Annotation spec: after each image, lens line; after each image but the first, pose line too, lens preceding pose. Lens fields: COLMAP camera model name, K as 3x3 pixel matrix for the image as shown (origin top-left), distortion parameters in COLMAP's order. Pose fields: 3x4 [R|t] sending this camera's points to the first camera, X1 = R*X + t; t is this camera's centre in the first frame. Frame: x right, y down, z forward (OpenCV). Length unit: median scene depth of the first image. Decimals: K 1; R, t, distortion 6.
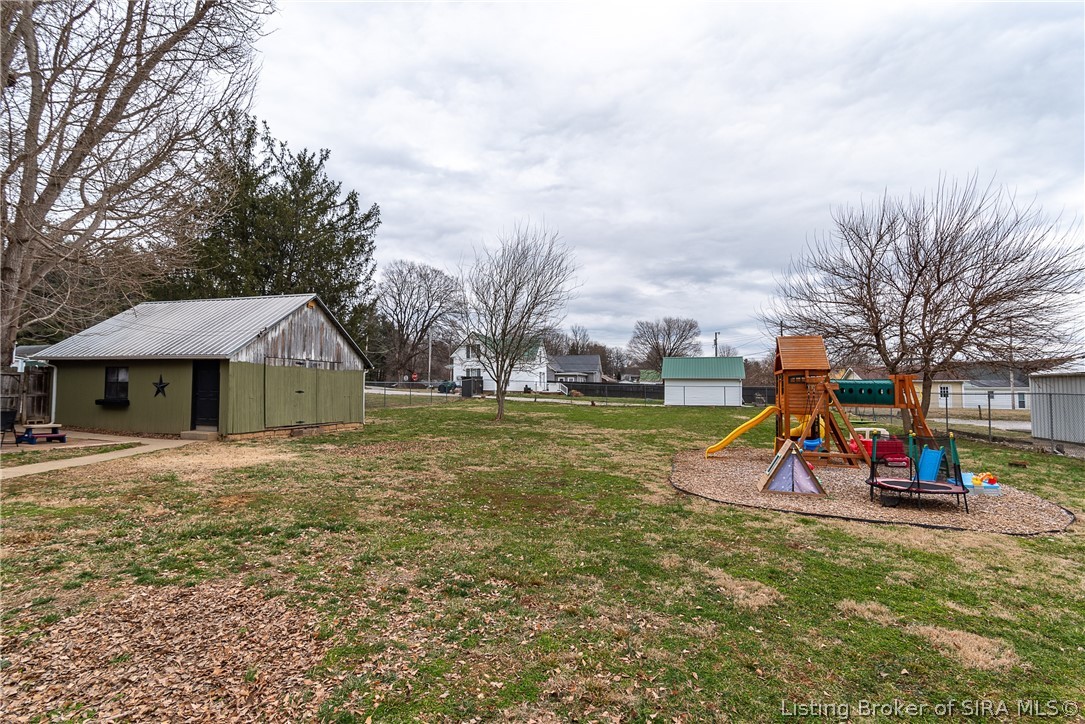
lens RADIAL K [[528.5, 0, 550.8], [0, 528.5, 362.1], [0, 0, 1]] dist [-0.006746, 0.002529]
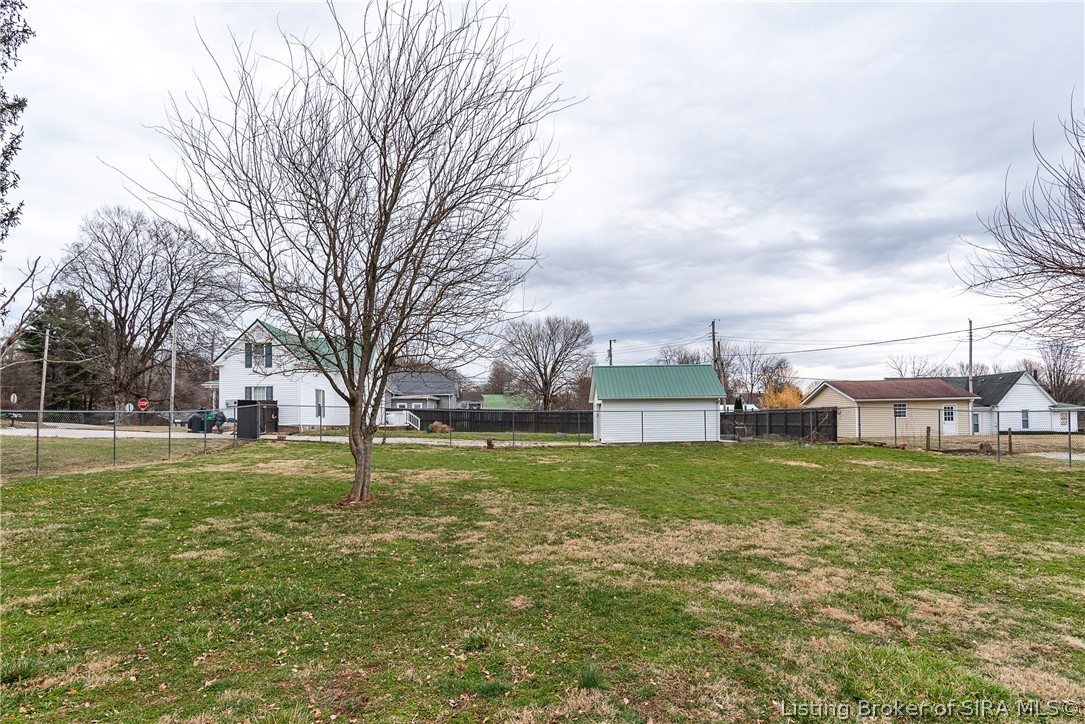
lens RADIAL K [[668.7, 0, 552.2], [0, 668.7, 383.7], [0, 0, 1]] dist [0.003939, -0.004734]
pose [[0.960204, -0.005184, 0.279253, -0.032100], [0.006299, 0.999975, -0.003097, 0.008980], [-0.279230, 0.004732, 0.960213, 0.165016]]
